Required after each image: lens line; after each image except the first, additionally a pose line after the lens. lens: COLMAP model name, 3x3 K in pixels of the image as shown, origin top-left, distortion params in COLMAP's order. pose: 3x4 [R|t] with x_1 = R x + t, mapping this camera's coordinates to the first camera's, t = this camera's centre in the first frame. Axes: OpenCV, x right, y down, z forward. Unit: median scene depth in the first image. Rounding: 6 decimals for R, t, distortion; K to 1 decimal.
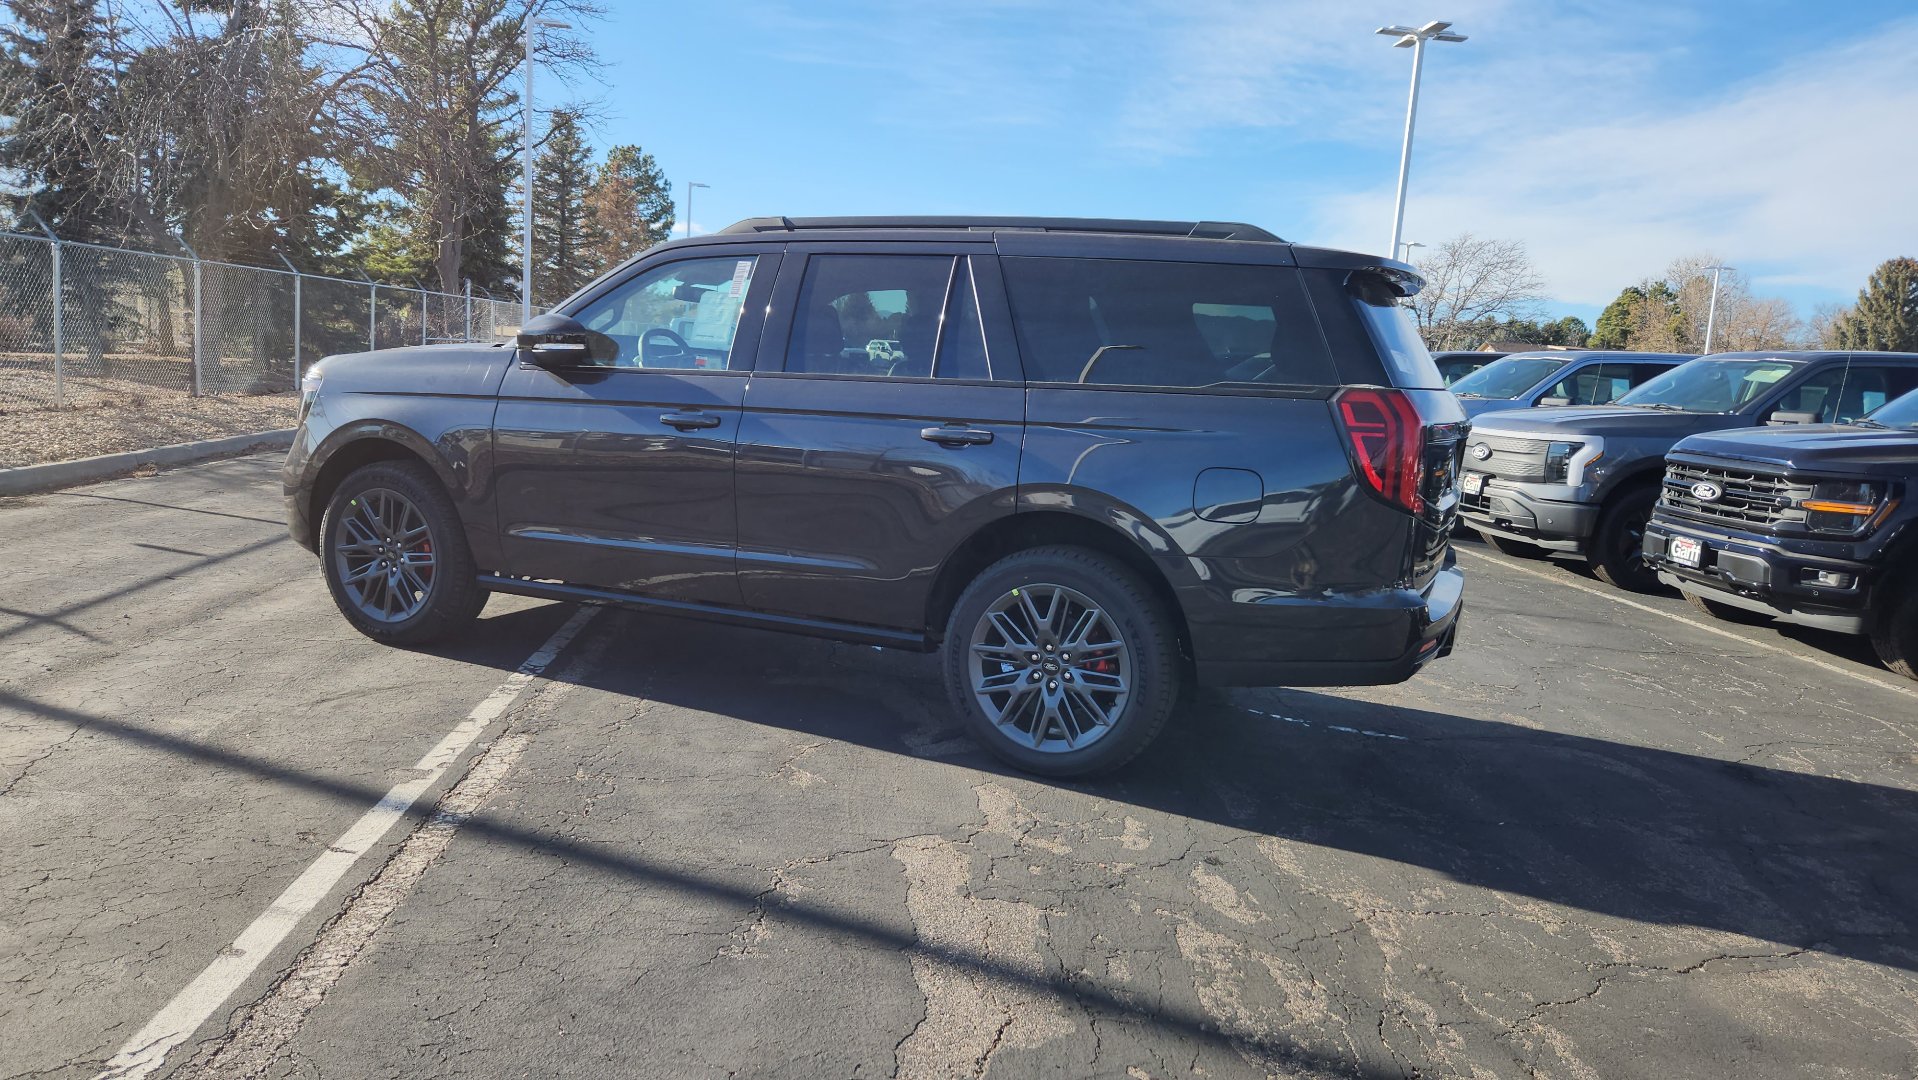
lens RADIAL K [[1307.2, 0, 927.0], [0, 1307.2, 536.5], [0, 0, 1]] dist [0.078594, -0.067324]
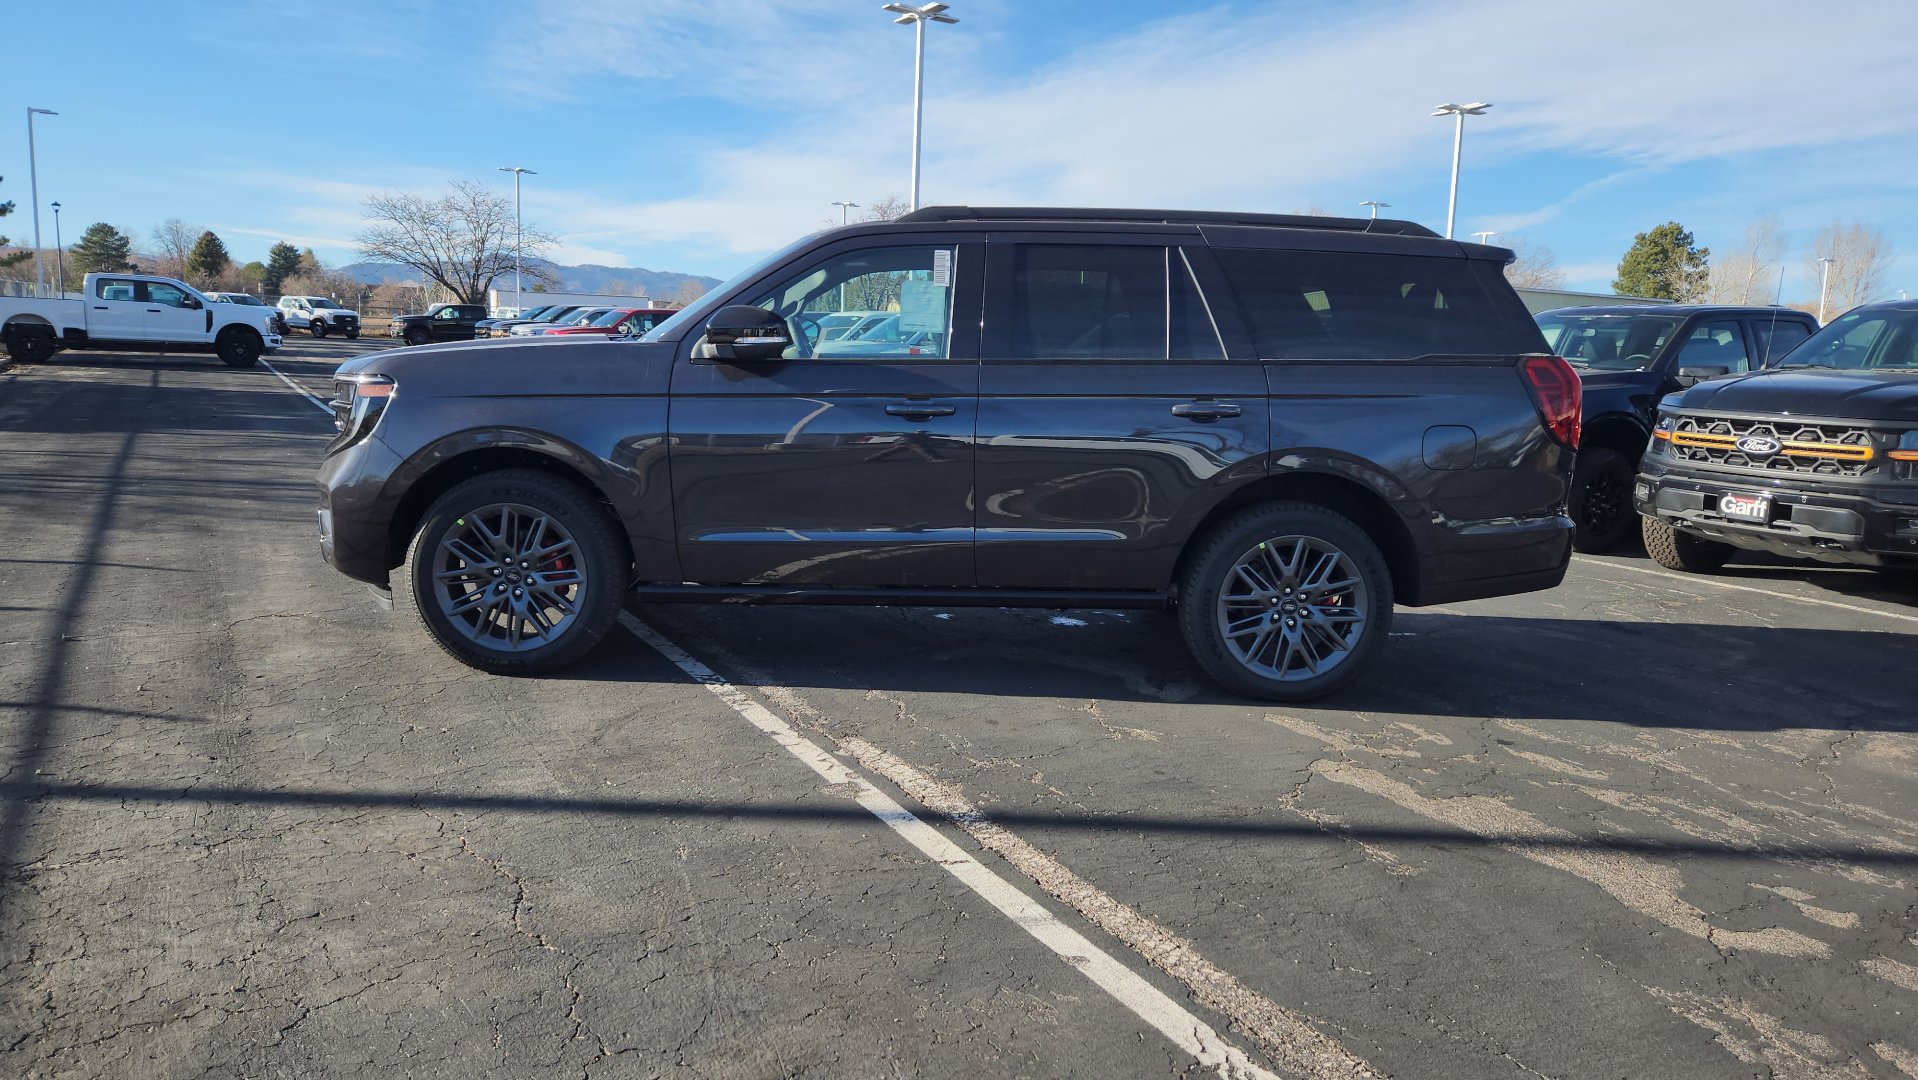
lens RADIAL K [[1307.2, 0, 927.0], [0, 1307.2, 536.5], [0, 0, 1]] dist [0.078594, -0.067324]
pose [[0.898298, -0.094177, 0.429175, -0.652003], [0.079115, 0.995464, 0.052847, -0.046461], [-0.432205, -0.013518, 0.901674, 0.090707]]
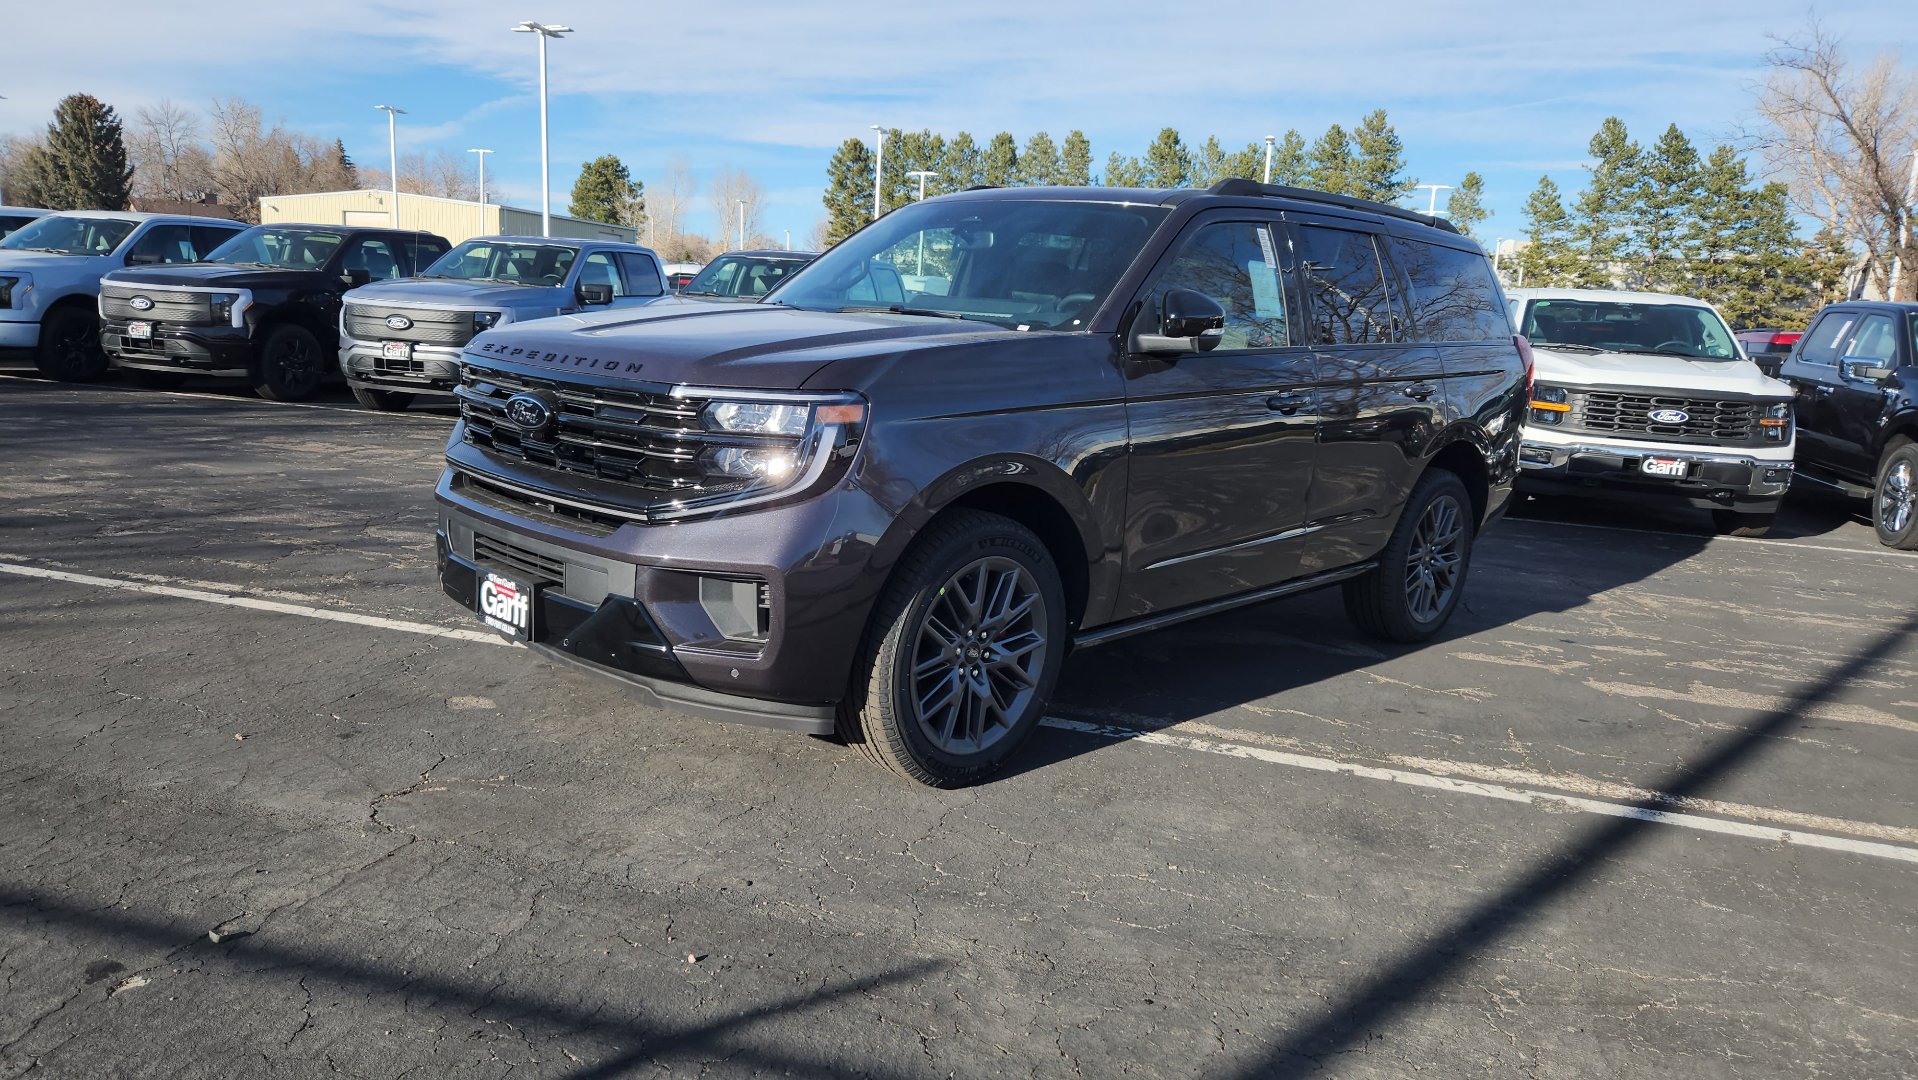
lens RADIAL K [[1307.2, 0, 927.0], [0, 1307.2, 536.5], [0, 0, 1]] dist [0.078594, -0.067324]
pose [[0.327625, -0.206298, 0.922010, -1.230513], [0.089657, 0.978255, 0.187024, -0.206112], [-0.940544, 0.021391, 0.338997, 0.974470]]
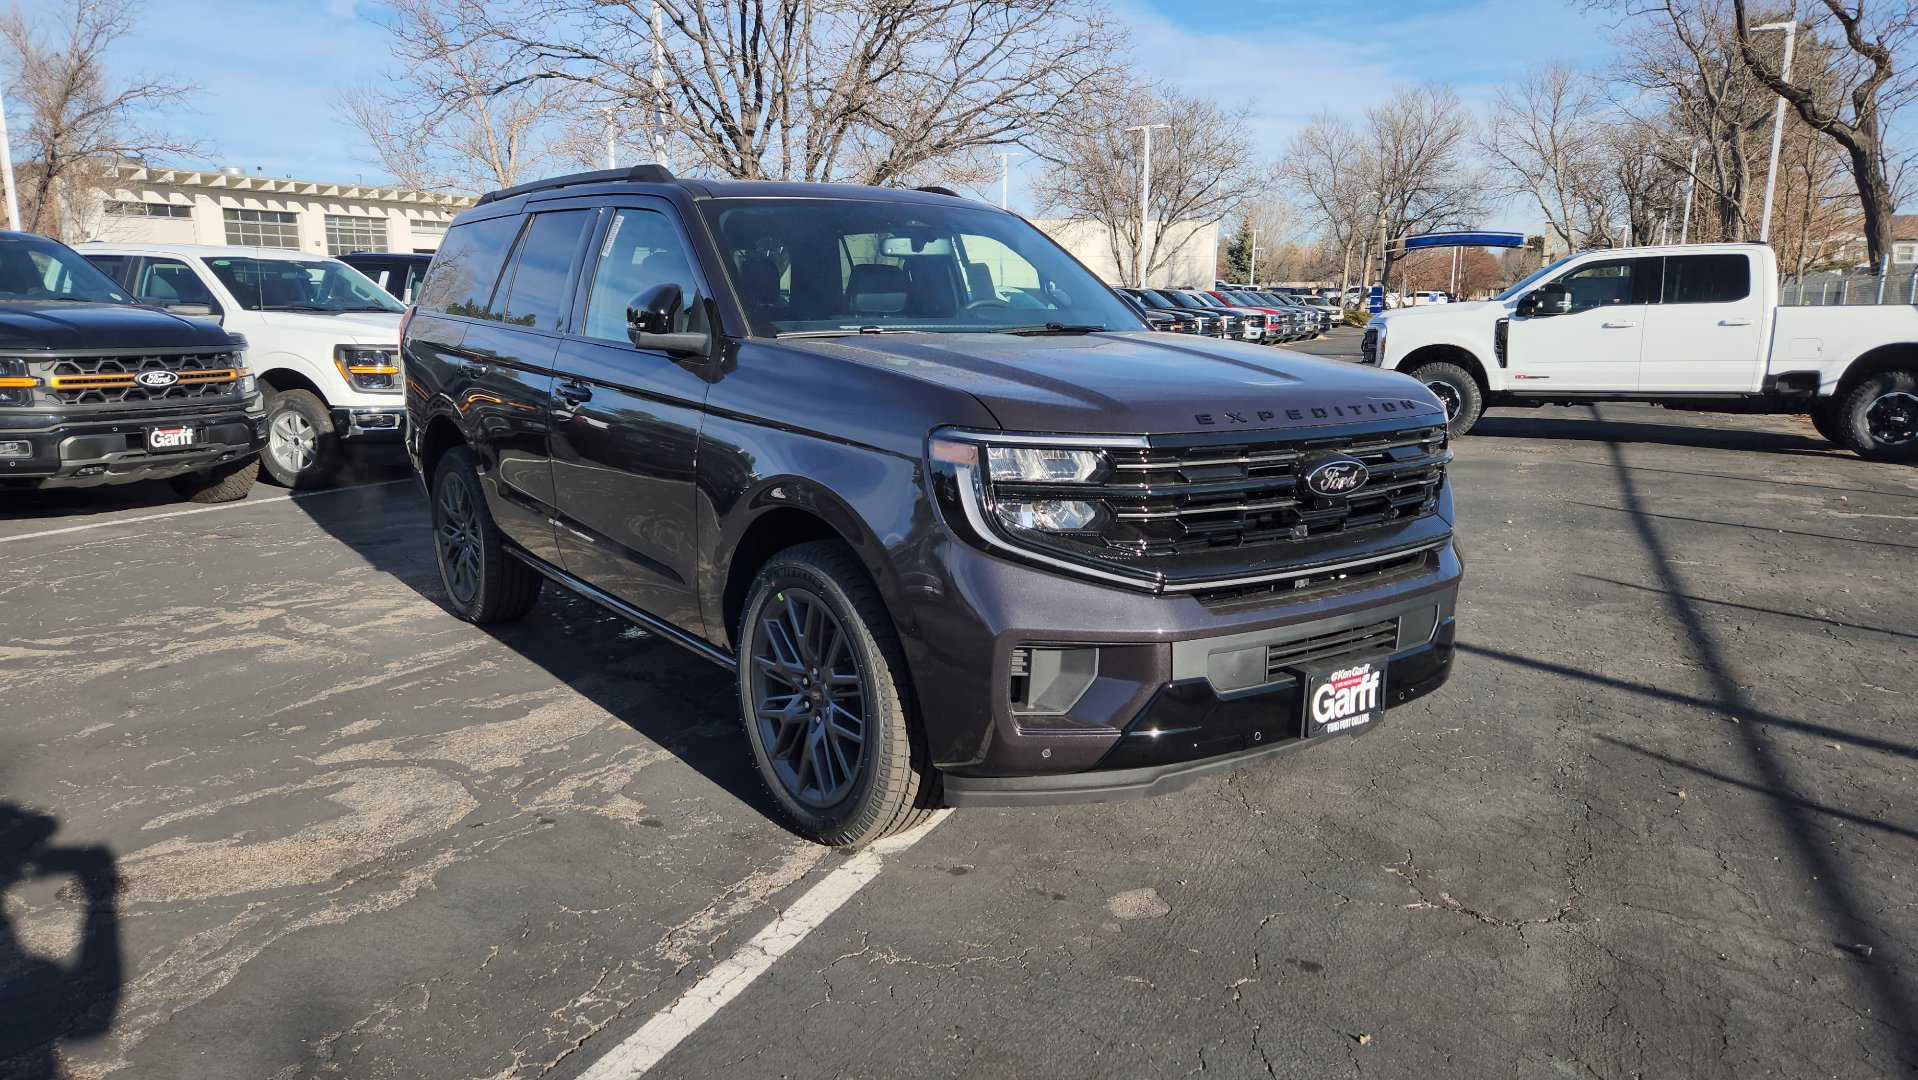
lens RADIAL K [[1269.4, 0, 977.3], [0, 1269.4, 538.5], [0, 0, 1]] dist [0.076025, -0.057686]
pose [[-0.891749, -0.149161, 0.427240, -0.695189], [-0.002646, 0.945817, 0.324688, -0.338106], [-0.452522, 0.288410, -0.843827, 2.111450]]
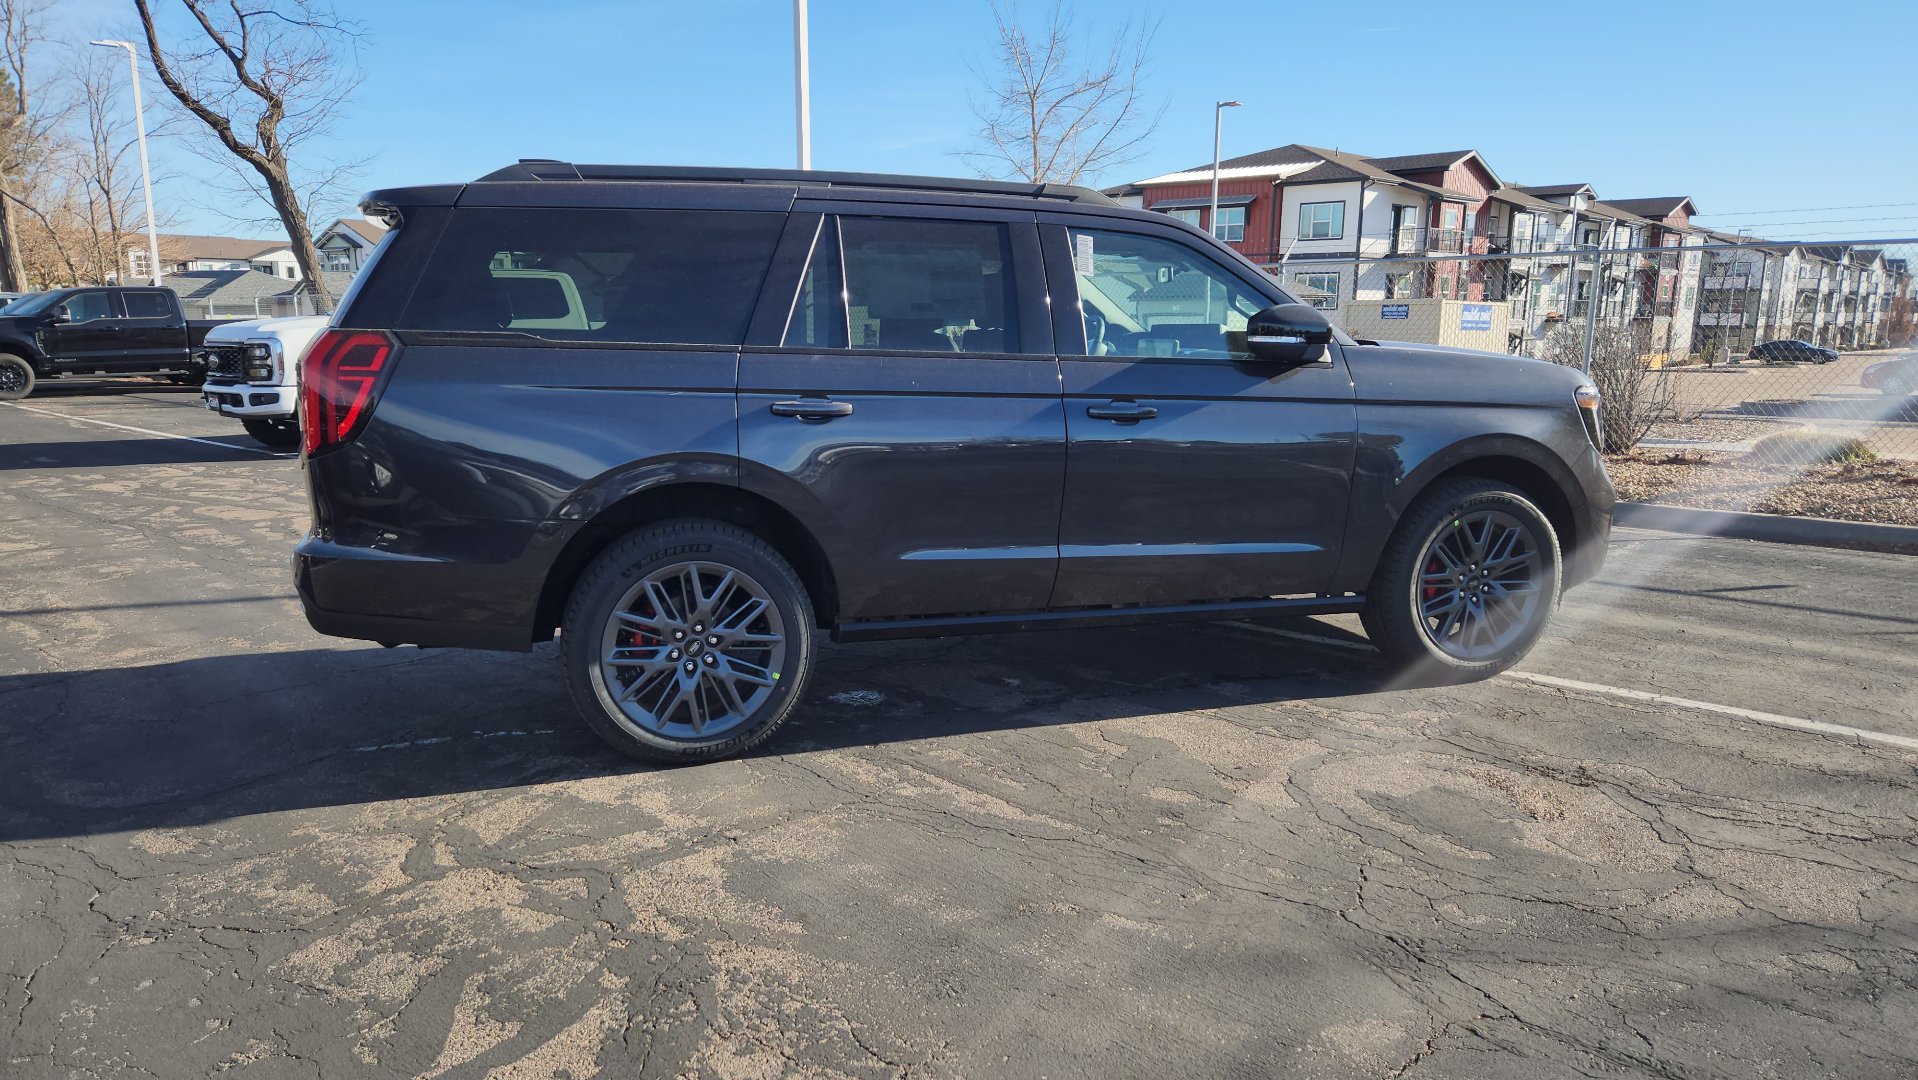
lens RADIAL K [[1229.4, 0, 917.3], [0, 1229.4, 539.8], [0, 0, 1]] dist [0.069333, -0.049027]
pose [[-0.731734, 0.057197, -0.679186, 0.711200], [-0.136313, 0.964061, 0.228047, -0.229475], [0.667821, 0.259452, -0.697639, 1.976717]]
